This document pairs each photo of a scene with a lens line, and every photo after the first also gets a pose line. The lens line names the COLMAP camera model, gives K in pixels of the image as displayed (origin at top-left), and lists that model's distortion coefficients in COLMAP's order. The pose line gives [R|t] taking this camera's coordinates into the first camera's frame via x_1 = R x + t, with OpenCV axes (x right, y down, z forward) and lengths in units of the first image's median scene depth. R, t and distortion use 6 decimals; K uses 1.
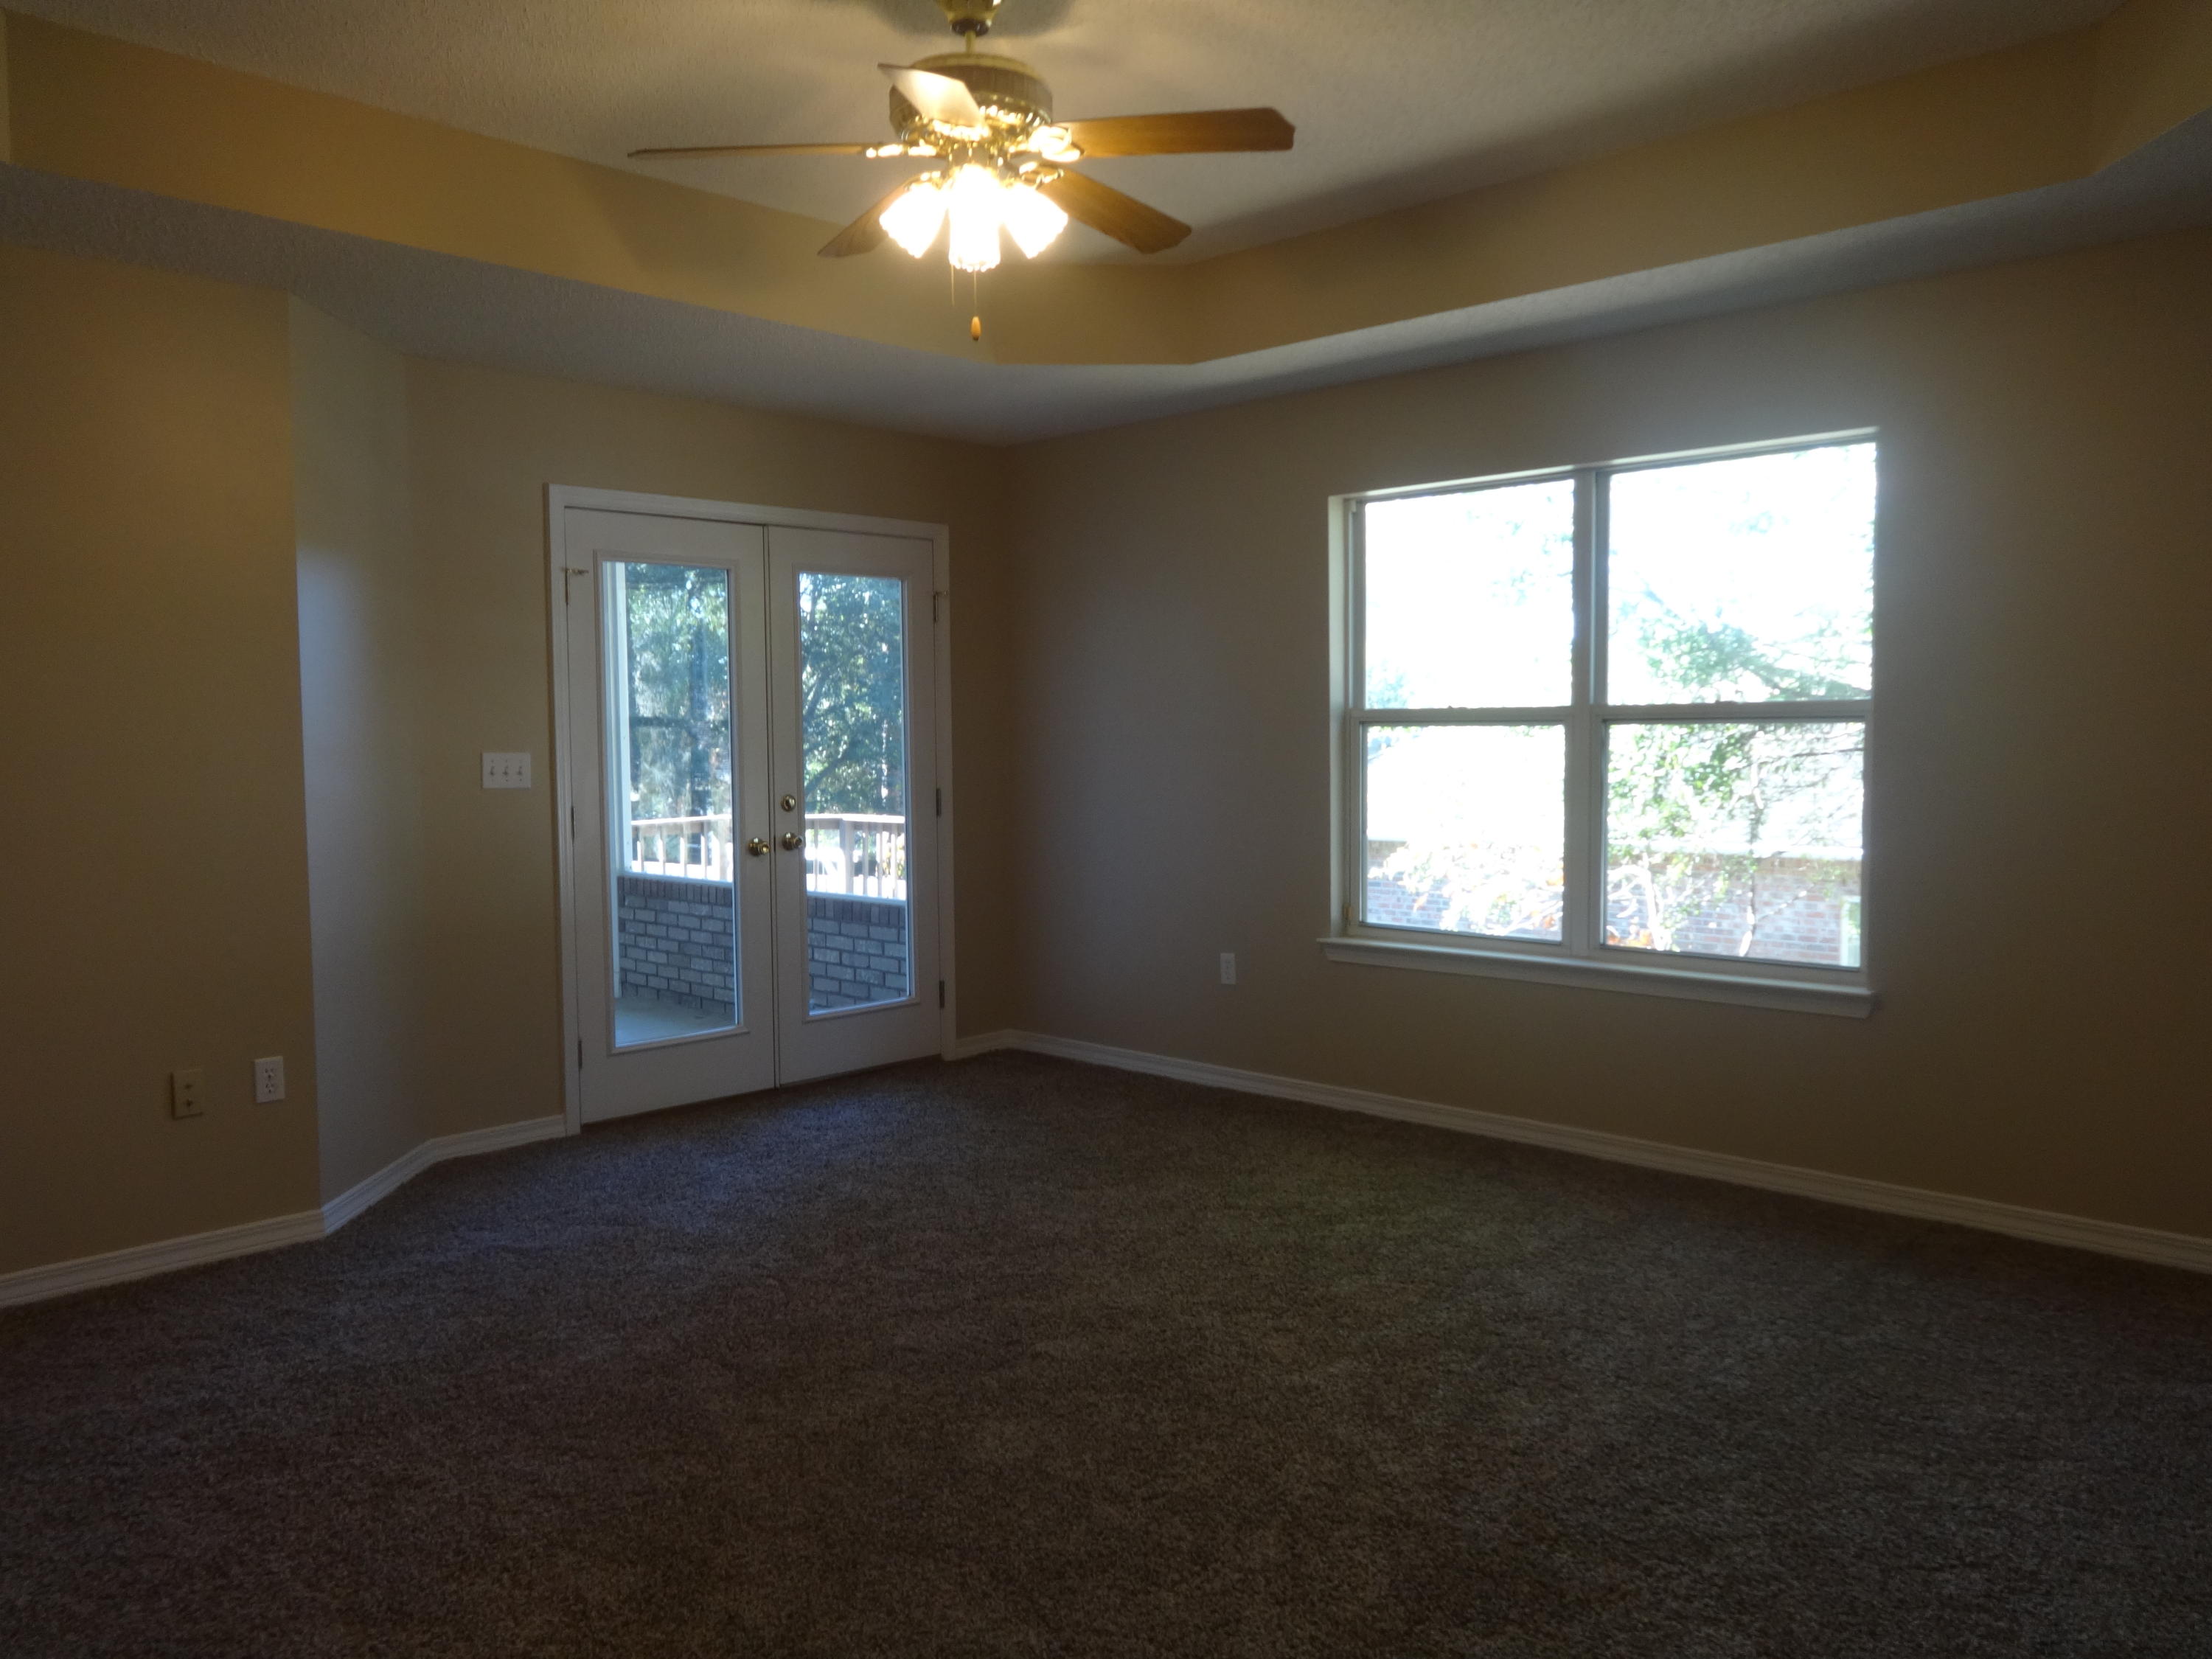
lens RADIAL K [[1662.4, 0, 1111.2], [0, 1662.4, 823.6], [0, 0, 1]] dist [0.001383, 0.005561]
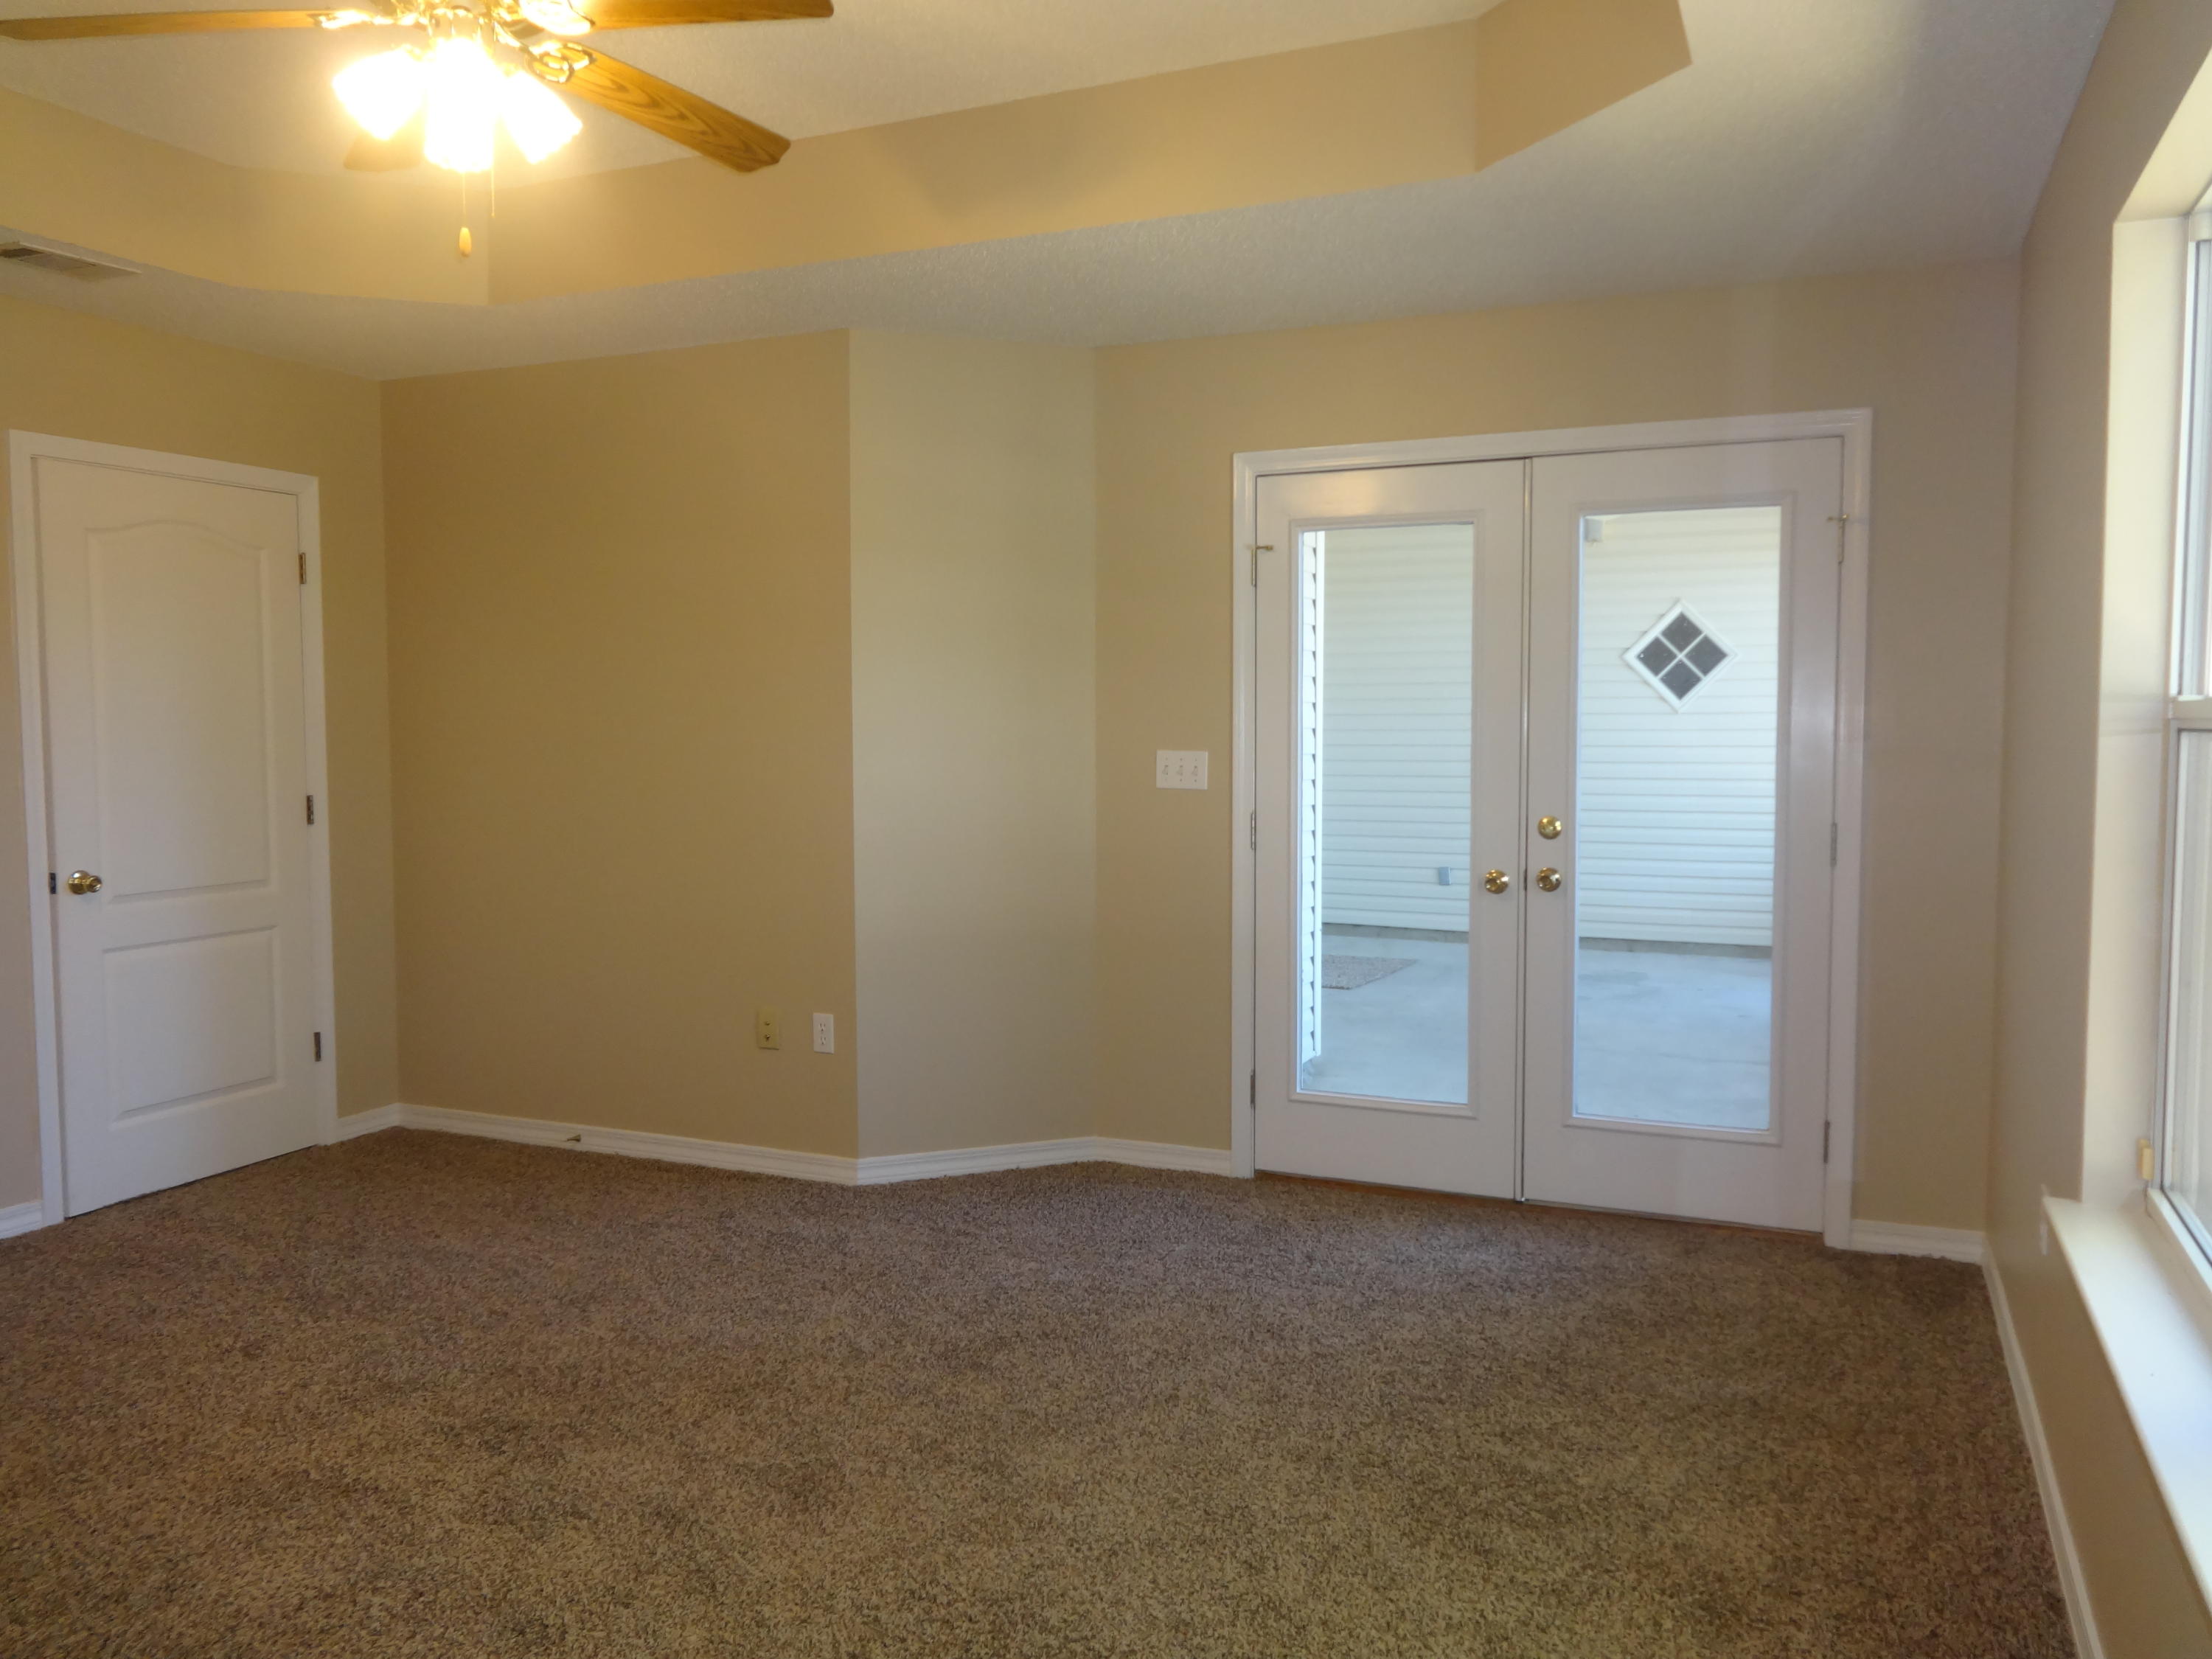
lens RADIAL K [[1662.4, 0, 1111.2], [0, 1662.4, 823.6], [0, 0, 1]] dist [0.001383, 0.005561]
pose [[0.338783, 0.070530, -0.938217, 0.438239], [-0.057291, 0.996882, 0.054253, -0.043862], [0.939119, 0.035372, 0.341767, 0.563278]]
